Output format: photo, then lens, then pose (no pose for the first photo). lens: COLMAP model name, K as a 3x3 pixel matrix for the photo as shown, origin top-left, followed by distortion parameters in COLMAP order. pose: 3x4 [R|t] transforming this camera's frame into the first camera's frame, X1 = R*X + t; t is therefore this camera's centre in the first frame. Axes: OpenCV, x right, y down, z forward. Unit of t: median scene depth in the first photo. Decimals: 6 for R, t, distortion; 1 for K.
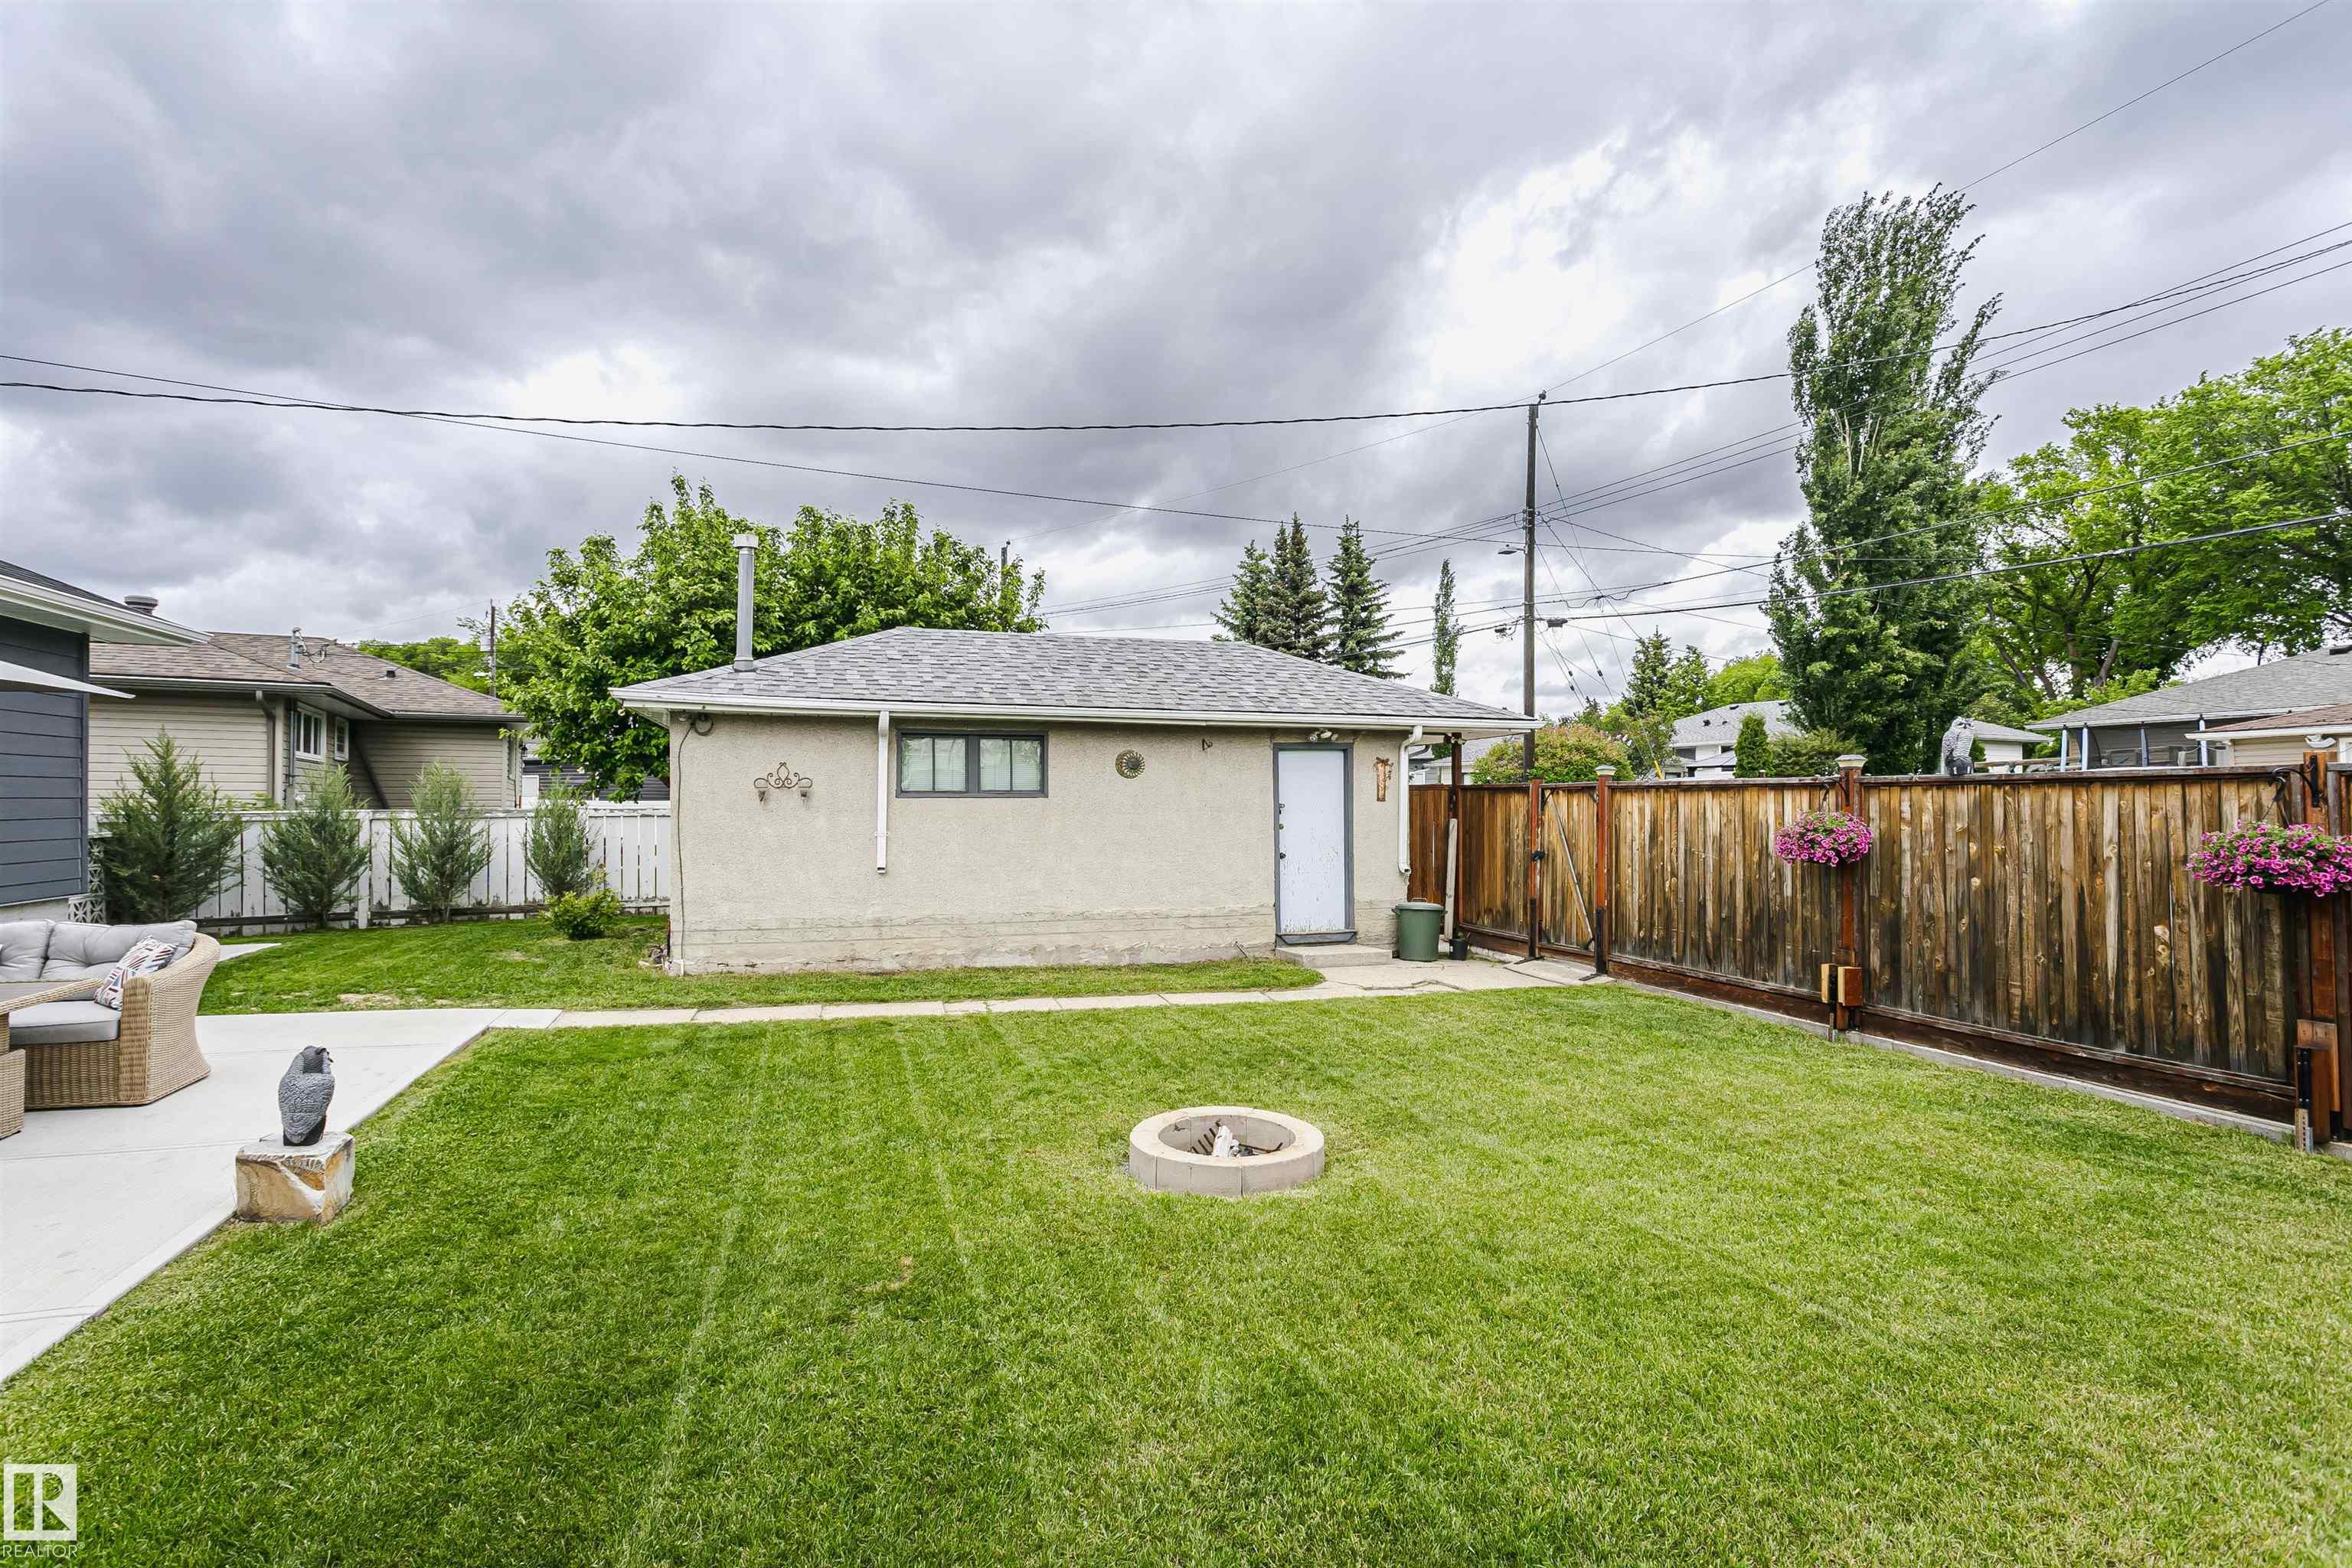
lens RADIAL K [[1123.7, 0, 1142.1], [0, 1123.7, 795.2], [0, 0, 1]] dist [0.004085, -0.000194]
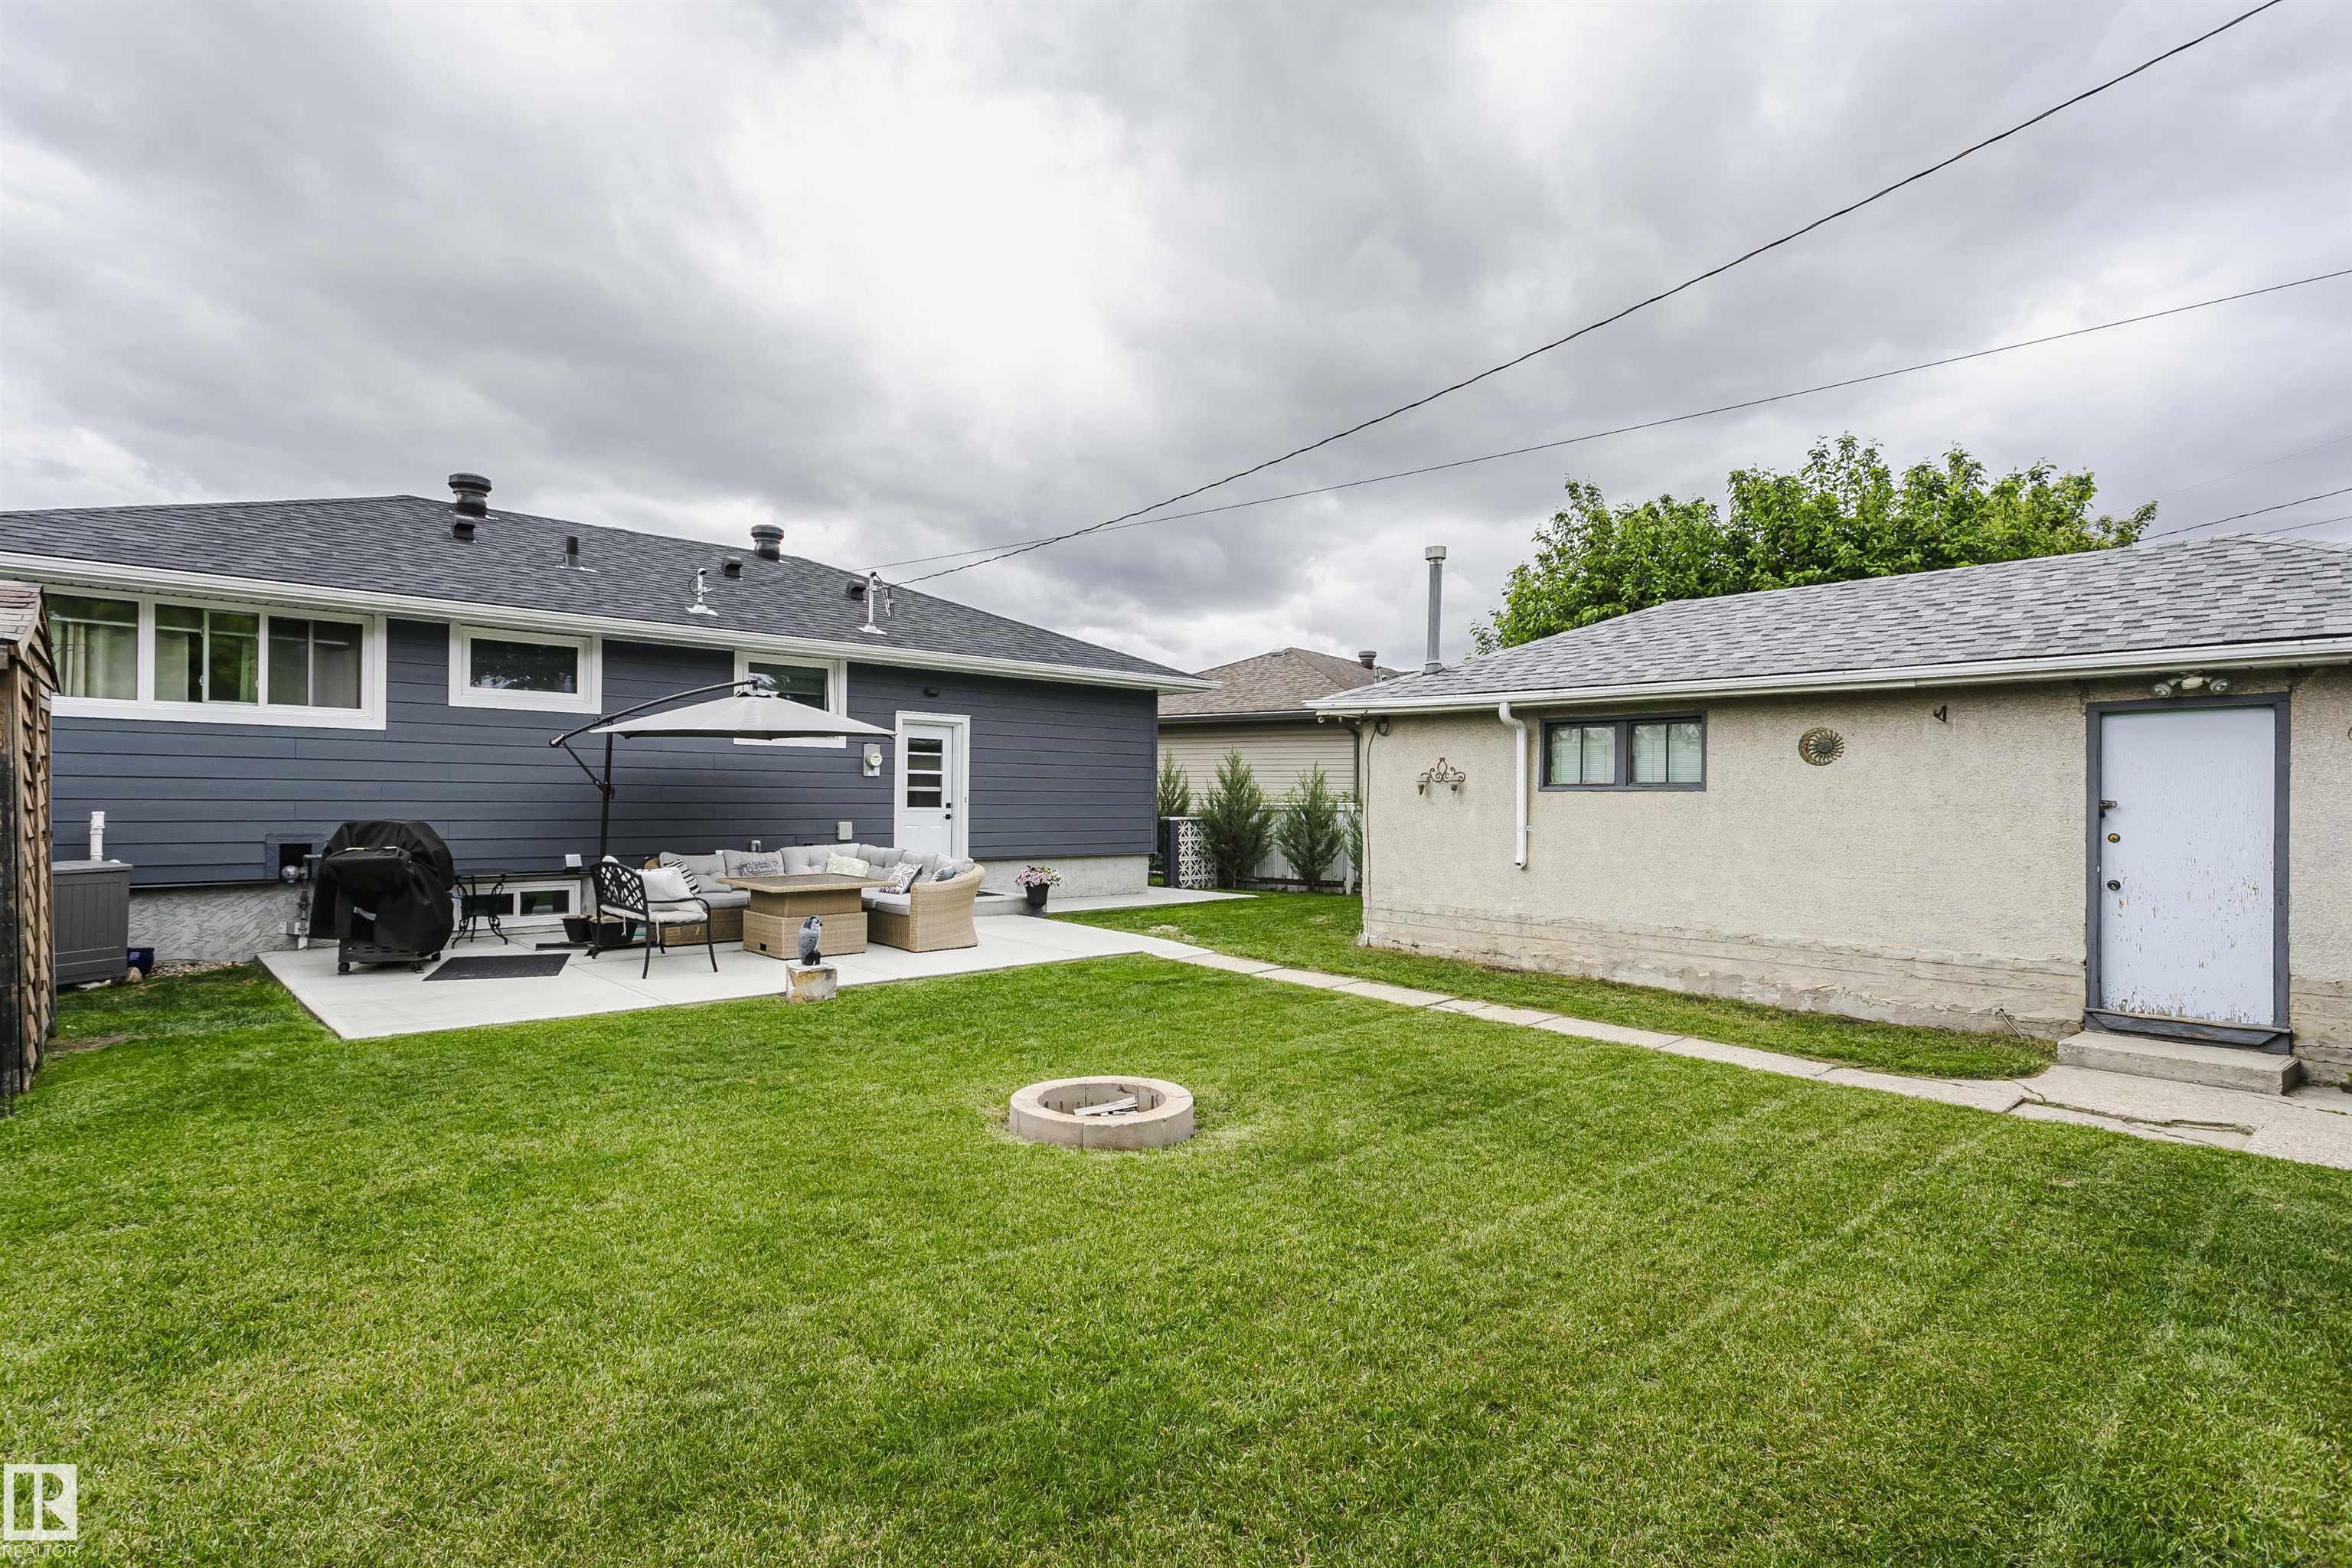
lens RADIAL K [[1130.6, 0, 1147.7], [0, 1130.6, 789.5], [0, 0, 1]] dist [0.001316, 0.001069]
pose [[0.424116, -0.004134, -0.905598, 0.523133], [-0.003550, 0.999974, -0.006228, 0.007891], [0.905601, 0.005856, 0.424091, 0.290766]]
